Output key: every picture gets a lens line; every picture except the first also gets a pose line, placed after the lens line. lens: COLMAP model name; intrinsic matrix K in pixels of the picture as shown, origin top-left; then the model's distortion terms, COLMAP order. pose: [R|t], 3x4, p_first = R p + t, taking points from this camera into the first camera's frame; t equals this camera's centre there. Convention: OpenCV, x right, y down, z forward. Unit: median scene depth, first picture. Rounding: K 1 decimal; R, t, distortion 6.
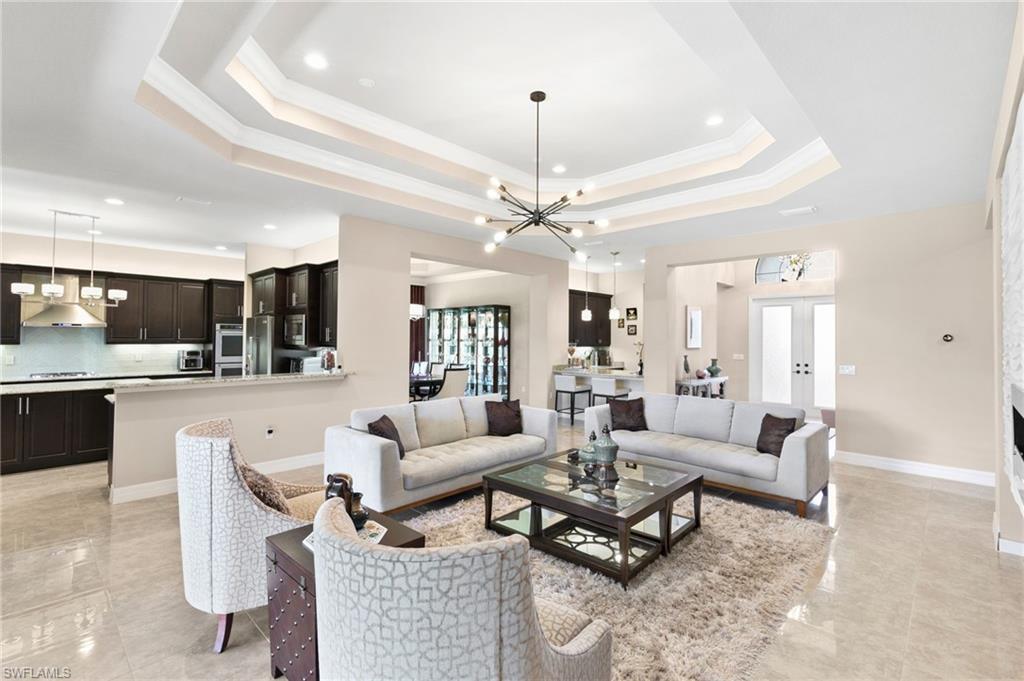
lens RADIAL K [[462.4, 0, 507.1], [0, 462.4, 337.1], [0, 0, 1]] dist [0.012706, 0.000766]
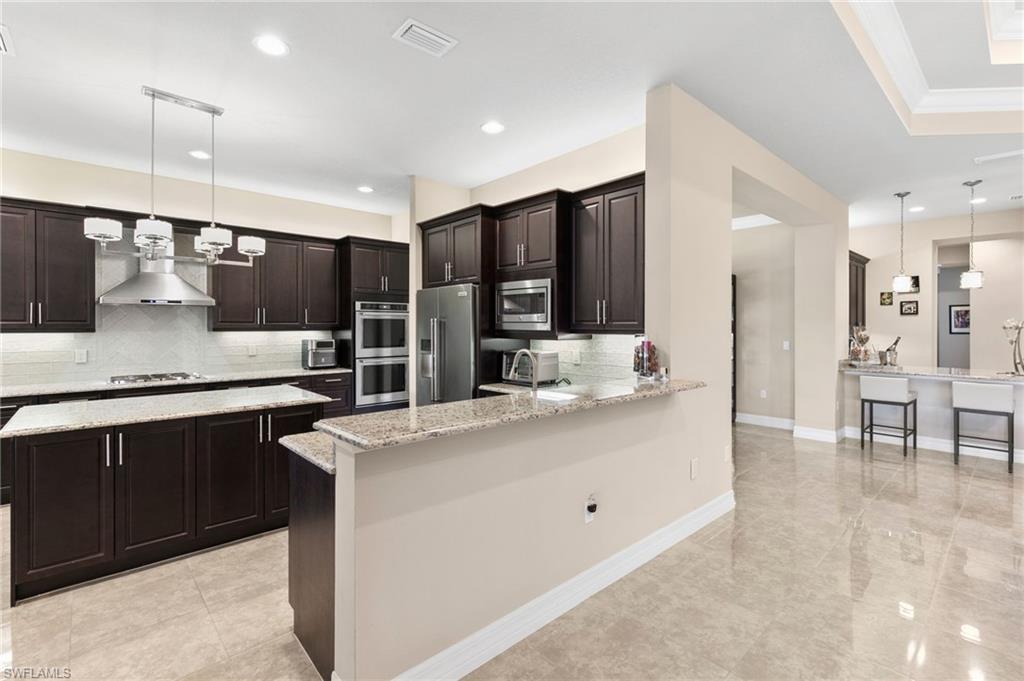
lens RADIAL K [[462.4, 0, 514.3], [0, 462.4, 333.3], [0, 0, 1]] dist [0.012706, 0.000766]
pose [[0.998429, -0.005245, -0.055782, -0.407261], [0.006303, 0.999803, 0.018809, 0.008554], [0.055673, -0.019131, 0.998266, 0.372697]]
